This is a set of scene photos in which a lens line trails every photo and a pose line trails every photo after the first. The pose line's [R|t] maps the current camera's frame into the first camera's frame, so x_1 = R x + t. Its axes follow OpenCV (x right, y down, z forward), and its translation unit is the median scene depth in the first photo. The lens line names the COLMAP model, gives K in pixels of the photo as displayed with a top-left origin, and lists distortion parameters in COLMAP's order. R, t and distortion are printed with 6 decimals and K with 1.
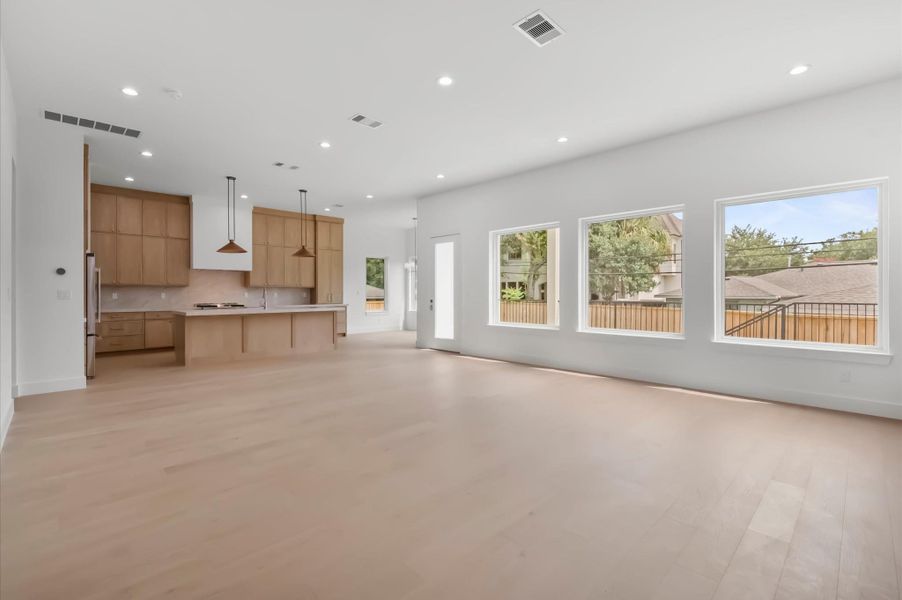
lens RADIAL K [[402.6, 0, 451.3], [0, 402.6, 294.1], [0, 0, 1]] dist [-0.000604, -0.000088]
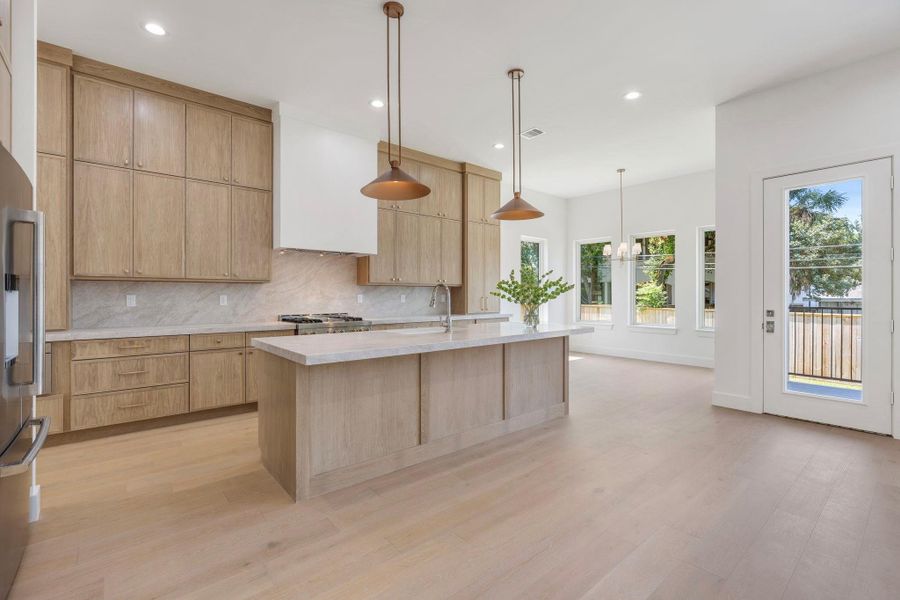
lens RADIAL K [[401.7, 0, 450.3], [0, 401.7, 294.1], [0, 0, 1]] dist [-0.000604, -0.000088]
pose [[0.996742, 0.000496, -0.080655, -0.383682], [-0.000834, 0.999991, -0.004159, -0.002171], [0.080653, 0.004213, 0.996733, 0.508441]]
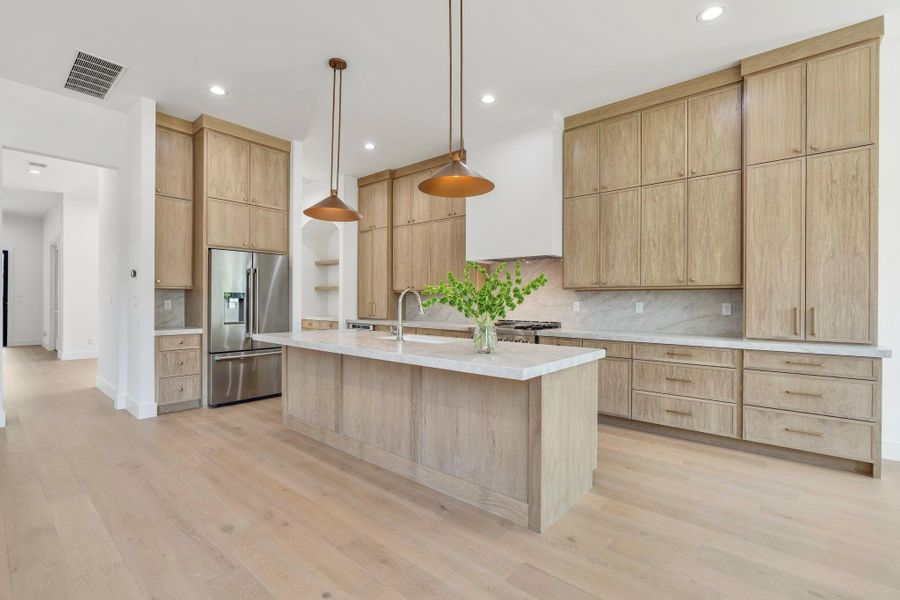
lens RADIAL K [[407.9, 0, 450.0], [0, 407.9, 300.0], [0, 0, 1]] dist [0.001389, 0.000489]
pose [[0.082445, 0.001239, -0.996595, -0.037577], [-0.010029, 0.999950, 0.000414, -0.004835], [0.996545, 0.009961, 0.082453, 0.919393]]
